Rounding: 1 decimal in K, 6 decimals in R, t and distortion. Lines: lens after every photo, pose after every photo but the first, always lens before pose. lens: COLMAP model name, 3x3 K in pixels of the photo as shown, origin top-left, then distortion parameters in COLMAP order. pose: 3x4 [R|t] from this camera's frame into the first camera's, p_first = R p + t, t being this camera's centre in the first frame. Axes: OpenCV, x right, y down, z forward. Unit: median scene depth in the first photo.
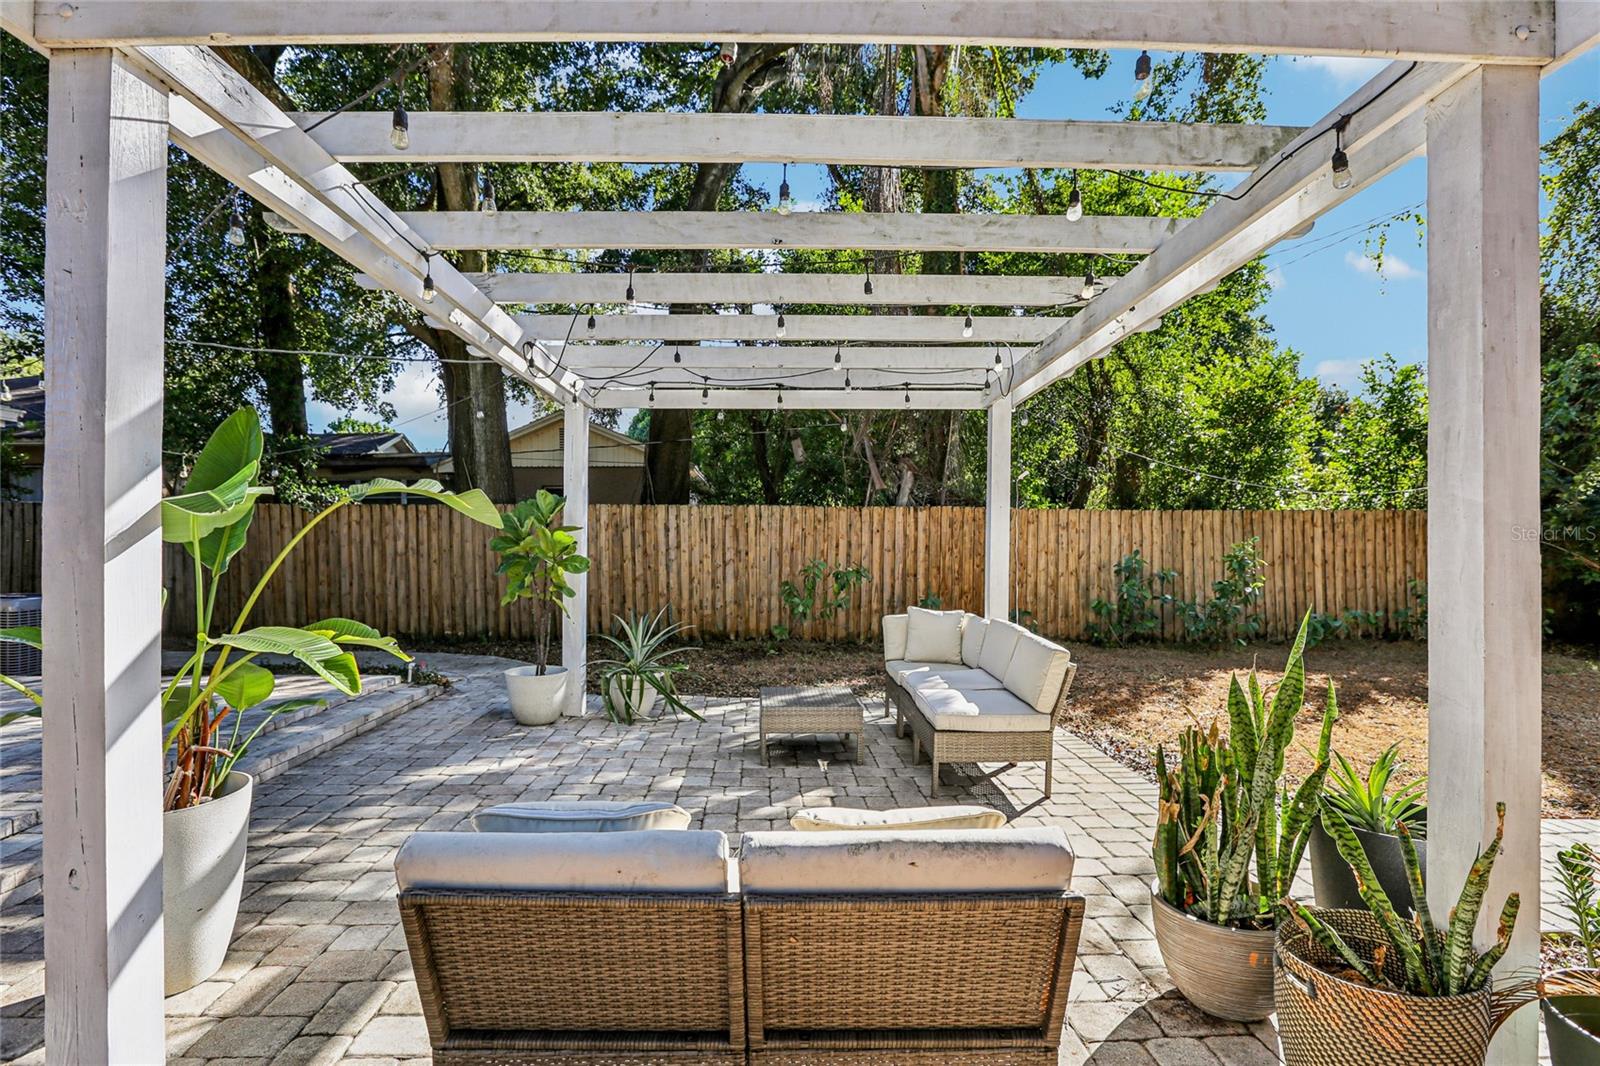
lens RADIAL K [[730.2, 0, 804.2], [0, 730.2, 543.5], [0, 0, 1]] dist [-0.047906, 0.014619]
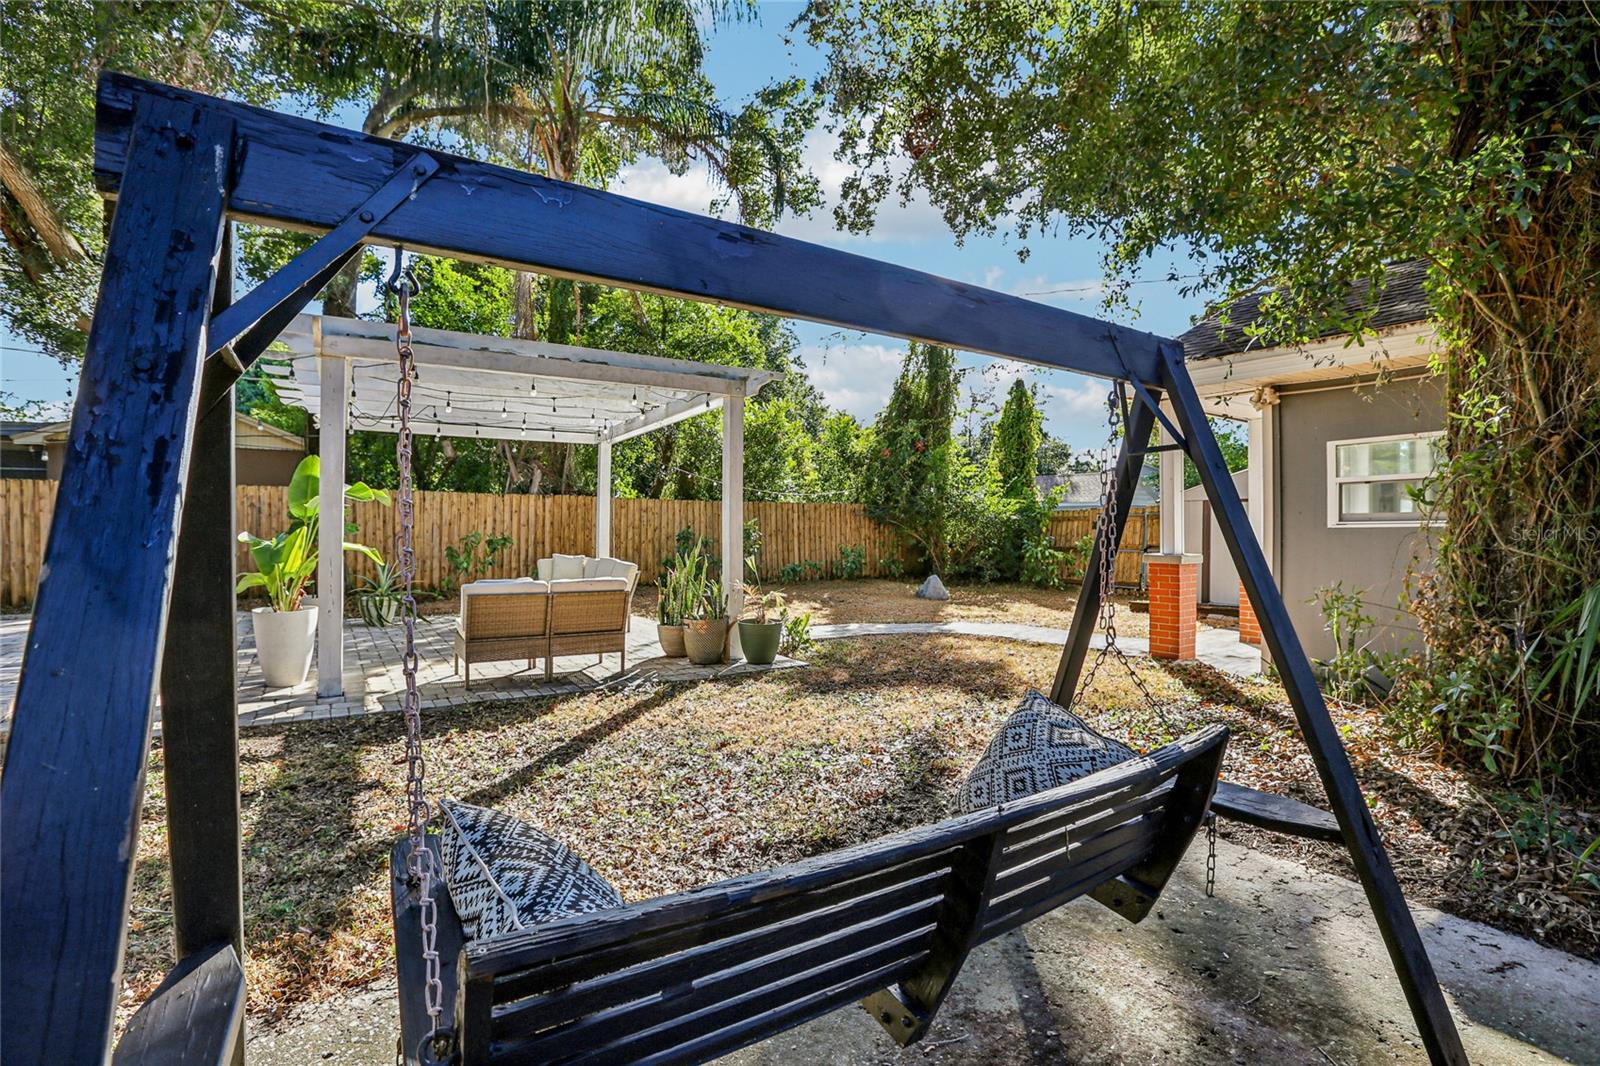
lens RADIAL K [[730.2, 0, 800.2], [0, 730.2, 537.3], [0, 0, 1]] dist [-0.047906, 0.014619]
pose [[0.861101, -0.002484, 0.508427, -0.138025], [-0.005558, 0.999882, 0.014298, 0.009673], [-0.508403, -0.015138, 0.860986, -0.481754]]
